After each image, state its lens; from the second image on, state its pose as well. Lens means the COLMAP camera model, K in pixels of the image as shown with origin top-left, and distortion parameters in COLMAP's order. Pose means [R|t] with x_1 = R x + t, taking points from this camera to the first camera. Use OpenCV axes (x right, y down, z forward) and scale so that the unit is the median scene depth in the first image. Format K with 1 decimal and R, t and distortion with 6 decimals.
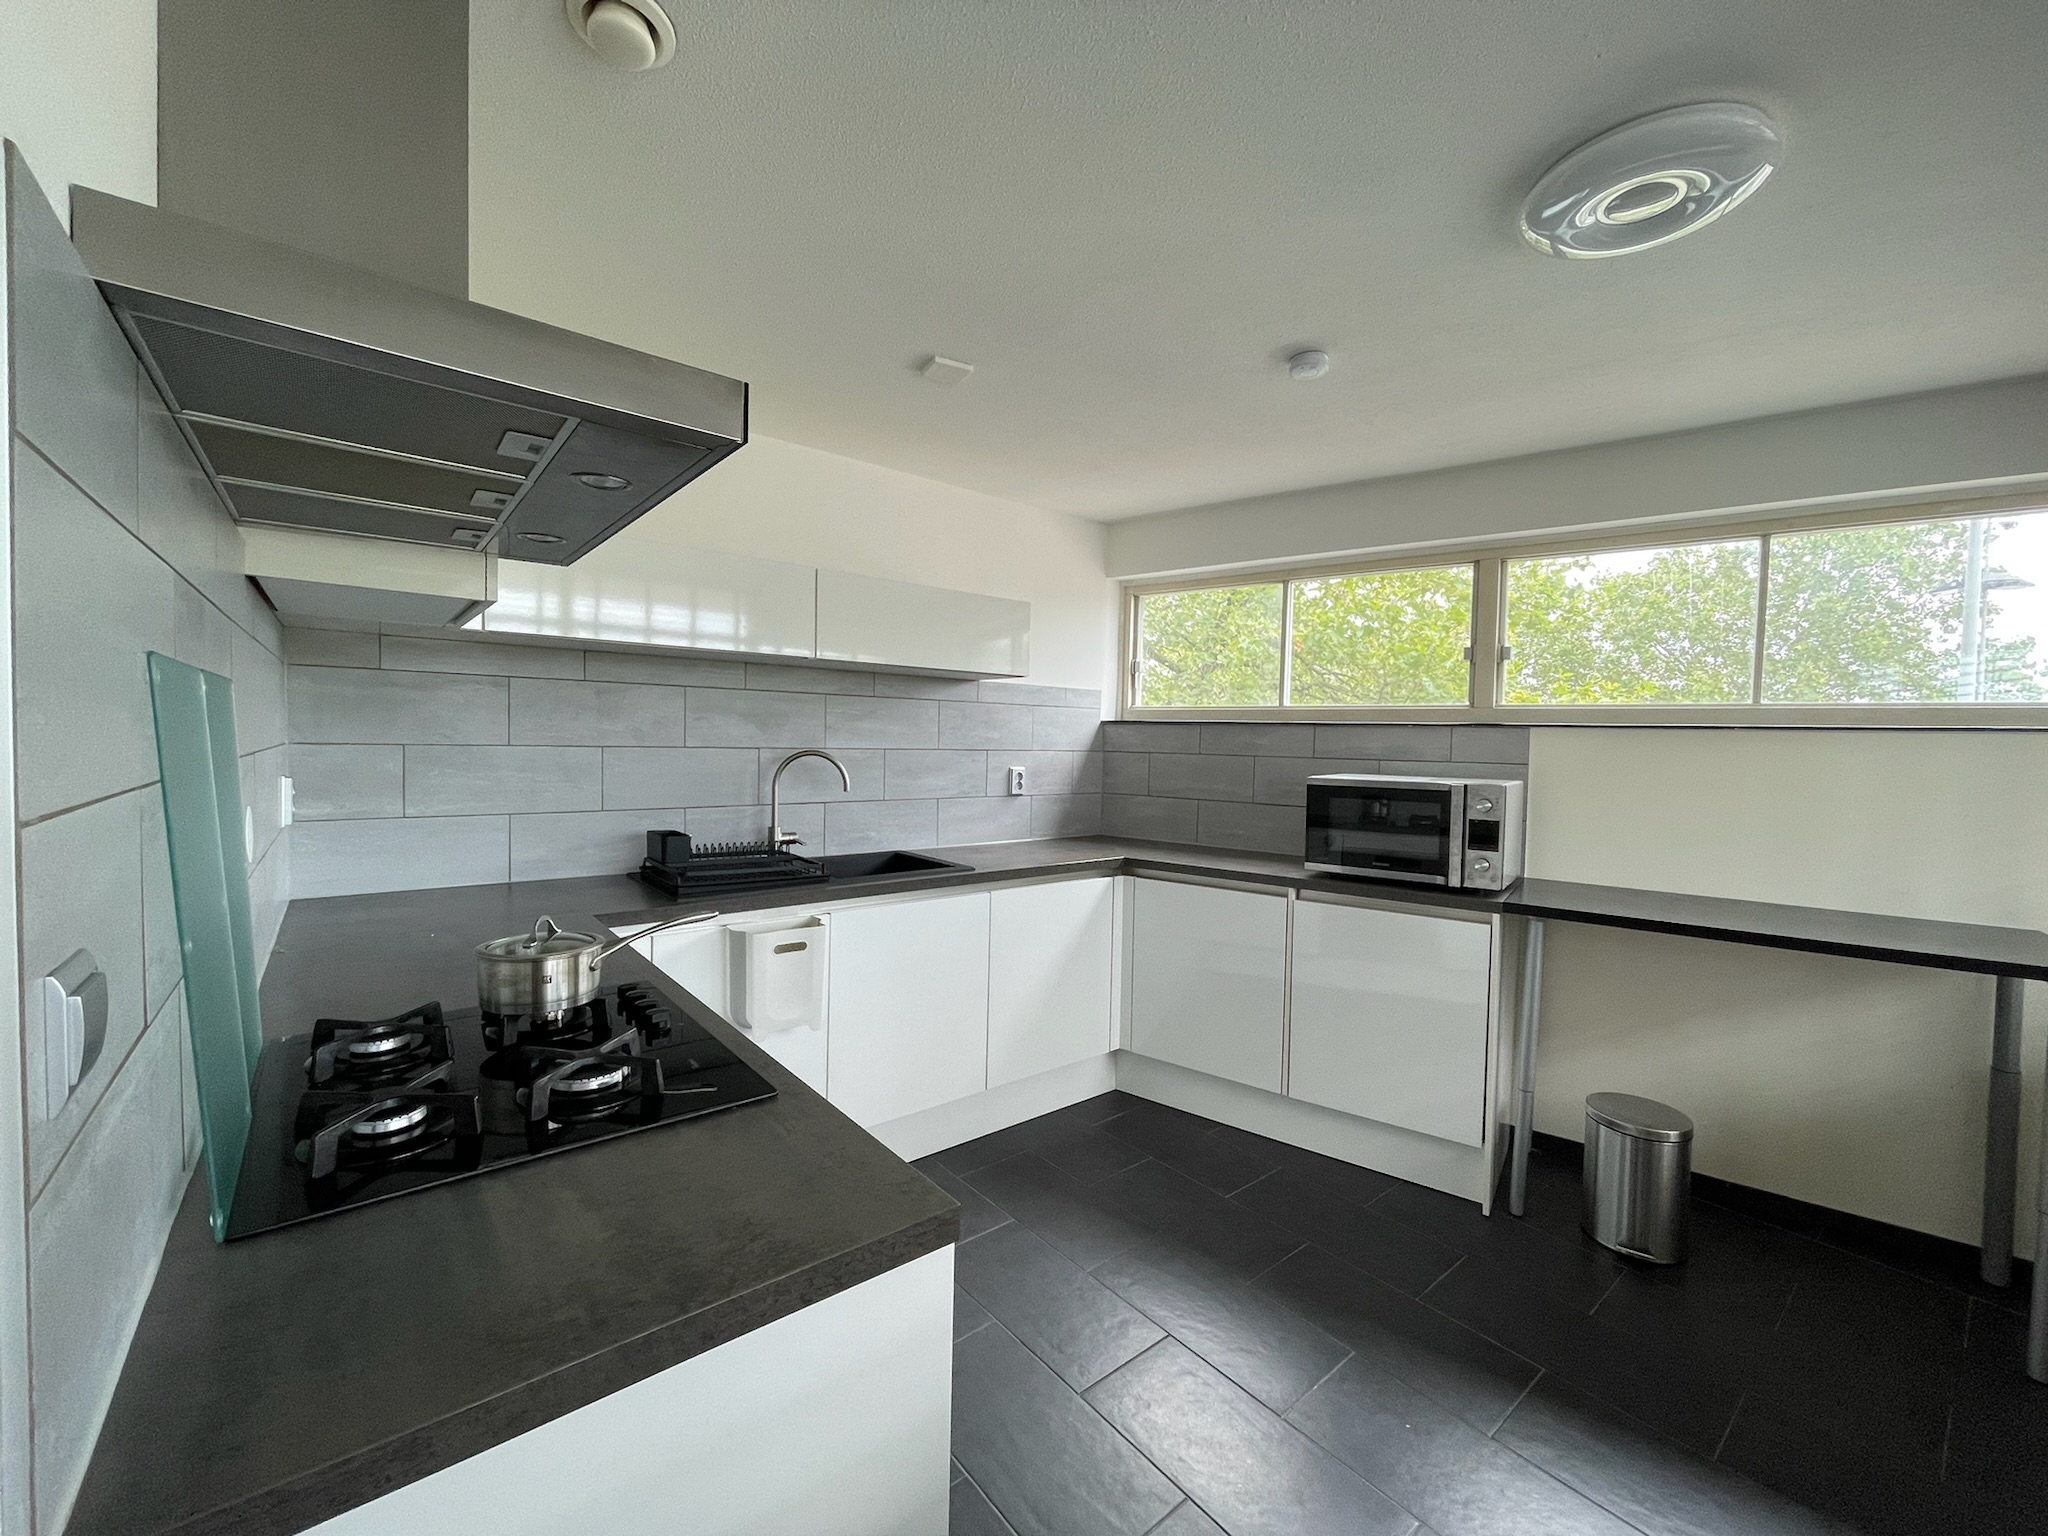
lens RADIAL K [[828.1, 0, 1020.2], [0, 828.1, 768.0], [0, 0, 1]] dist [-0.000640, -0.000104]
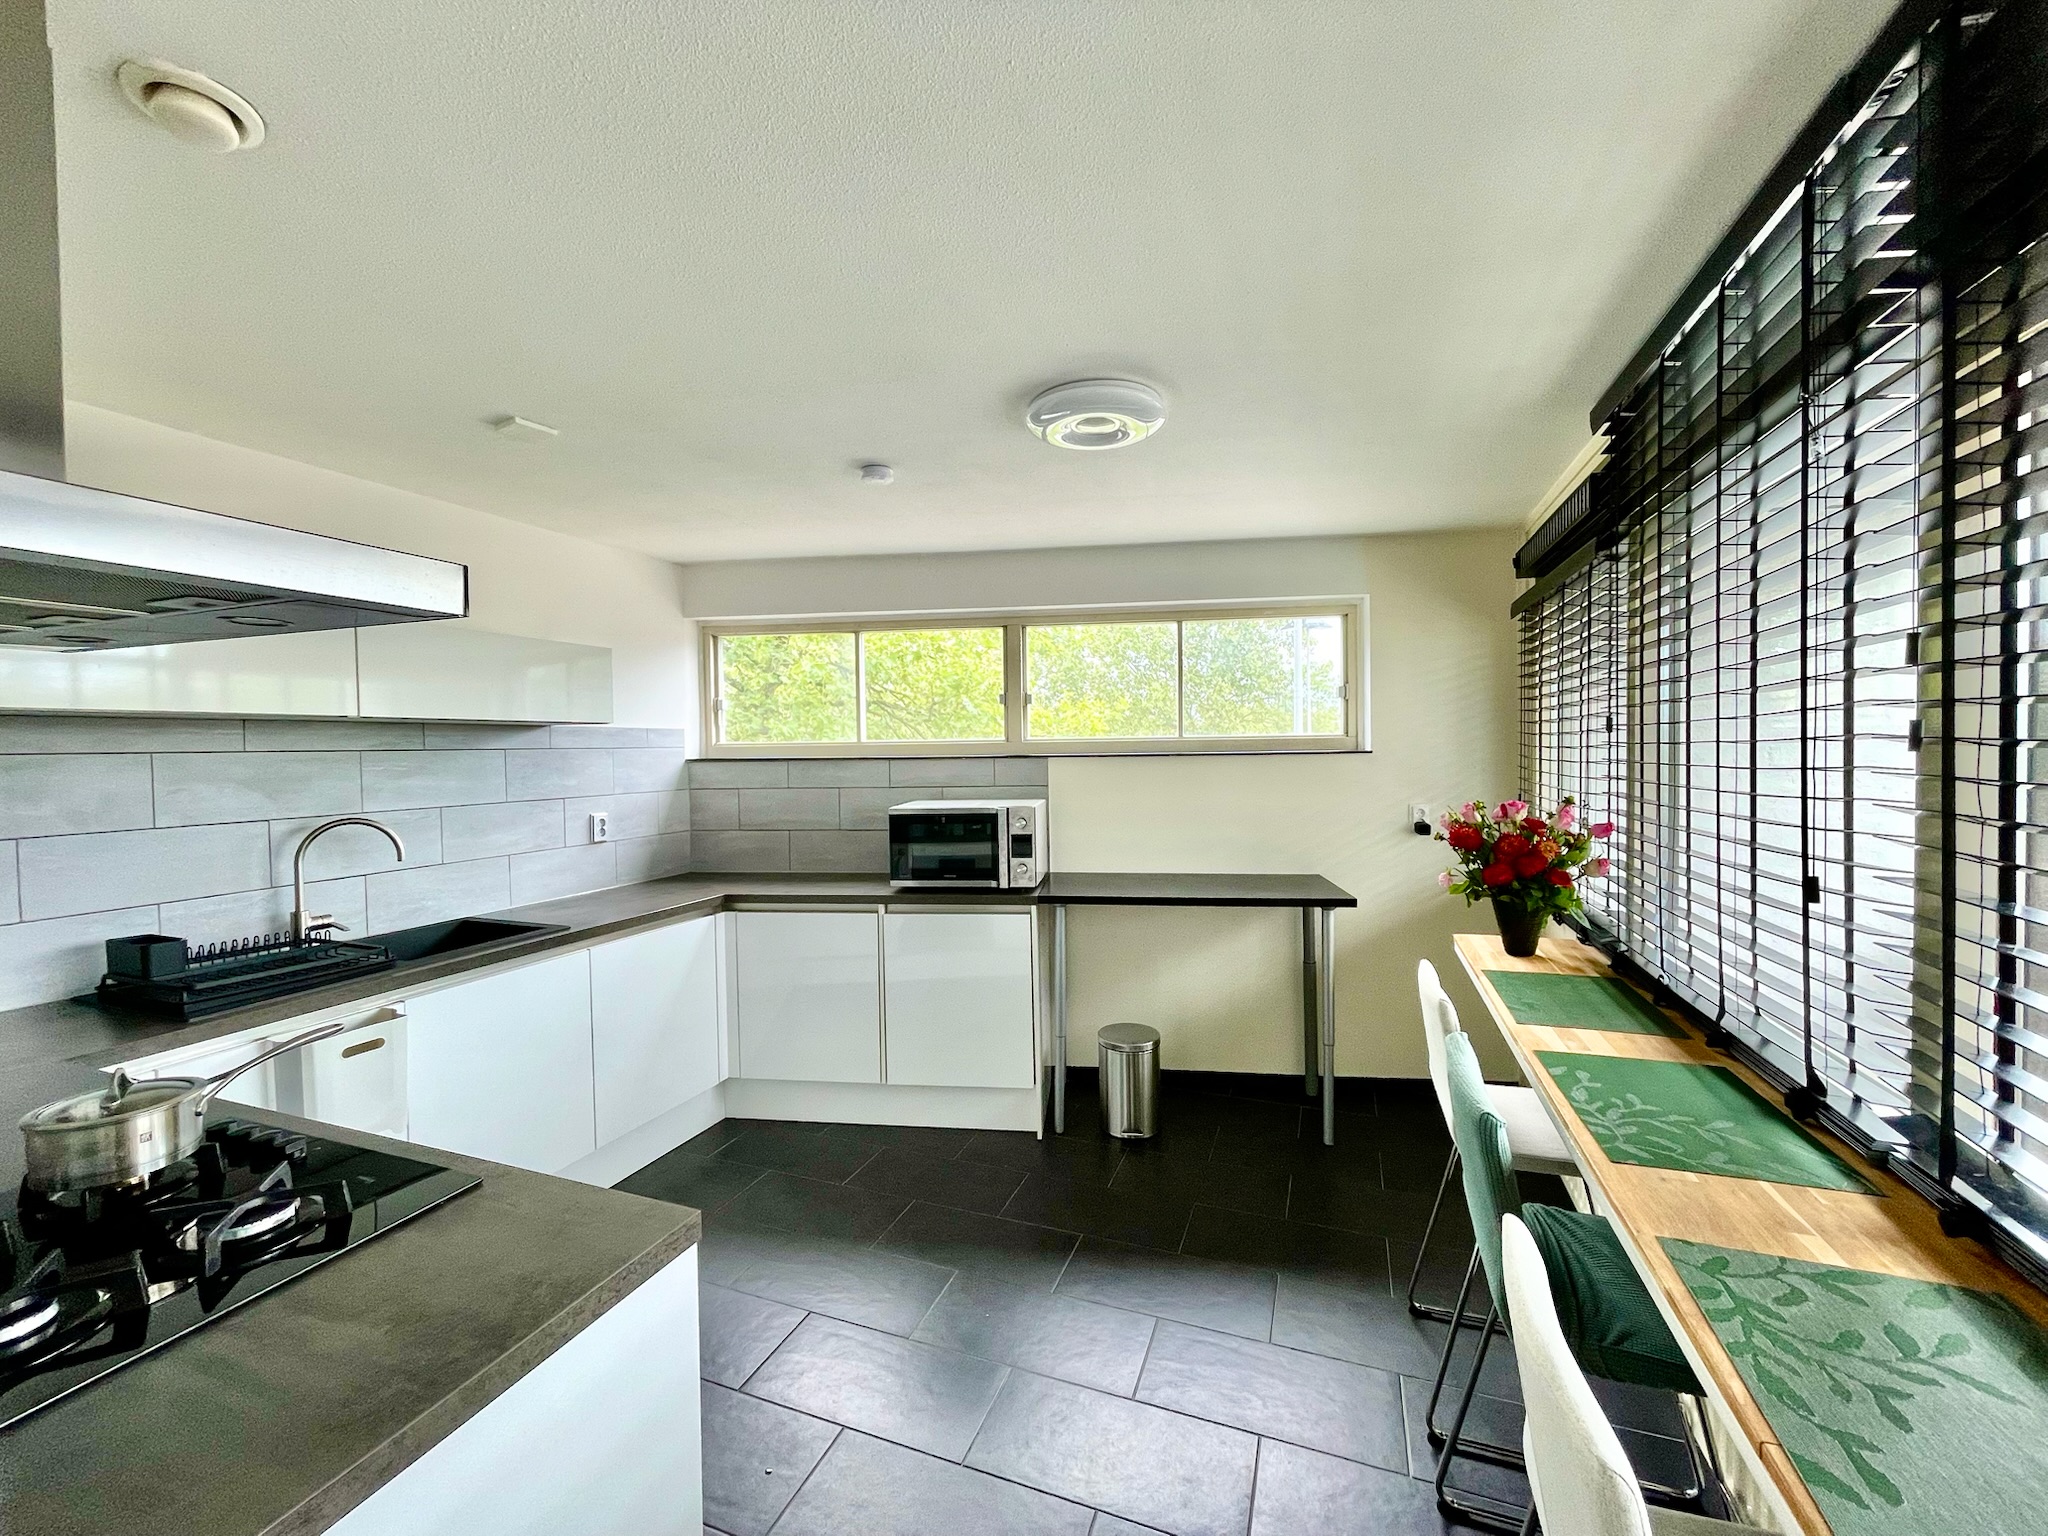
lens RADIAL K [[828.1, 0, 1020.2], [0, 828.1, 768.0], [0, 0, 1]] dist [-0.000640, -0.000104]
pose [[0.866879, -0.047851, 0.496217, -0.071621], [0.052357, 0.998617, 0.004832, -0.042823], [-0.495762, 0.021792, 0.868185, -0.112332]]
